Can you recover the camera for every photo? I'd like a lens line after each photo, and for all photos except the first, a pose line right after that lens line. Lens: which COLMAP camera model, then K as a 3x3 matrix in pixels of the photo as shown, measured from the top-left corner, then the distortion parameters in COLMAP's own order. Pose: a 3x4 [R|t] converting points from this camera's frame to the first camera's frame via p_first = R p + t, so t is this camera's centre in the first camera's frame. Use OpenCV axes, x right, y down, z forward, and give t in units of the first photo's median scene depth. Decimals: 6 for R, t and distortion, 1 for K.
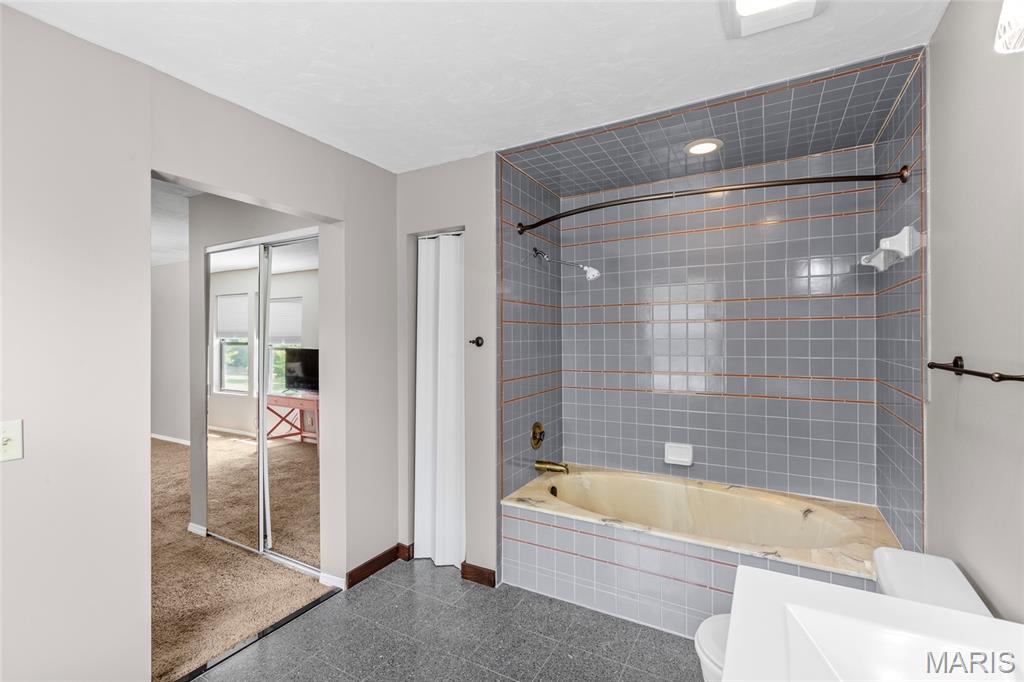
lens RADIAL K [[448.1, 0, 512.0], [0, 448.1, 341.0], [0, 0, 1]] dist [-0.001985, 0.000089]
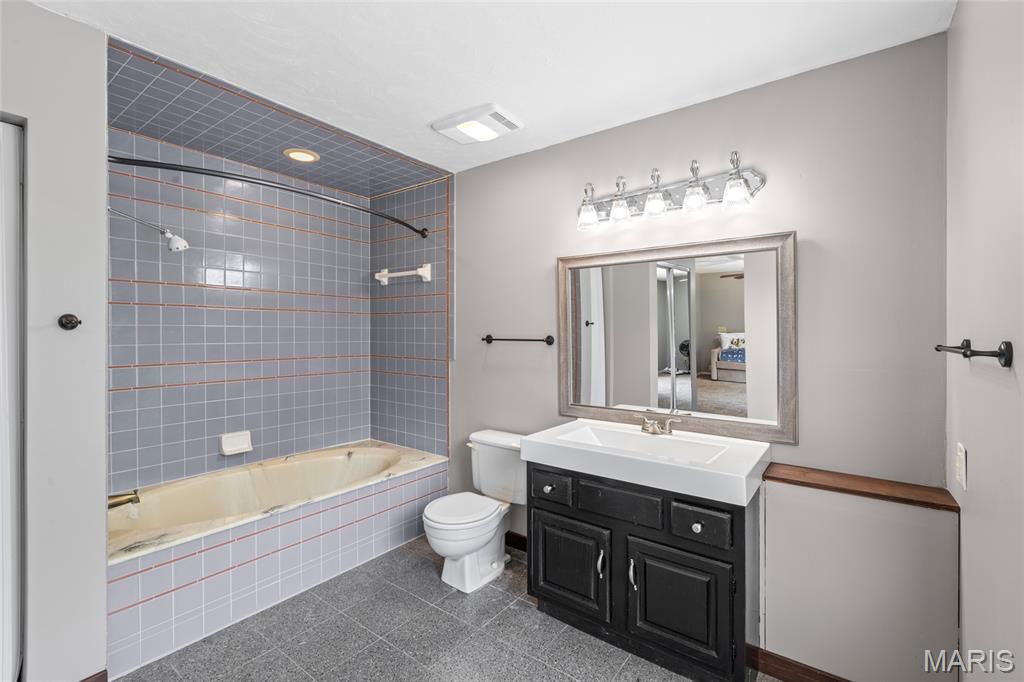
lens RADIAL K [[458.4, 0, 512.0], [0, 458.4, 335.4], [0, 0, 1]] dist [0.001854, 0.000605]
pose [[0.131007, 0.000067, 0.991381, -0.642218], [-0.003781, 0.999993, 0.000432, 0.017013], [-0.991374, -0.003806, 0.131006, 0.321480]]
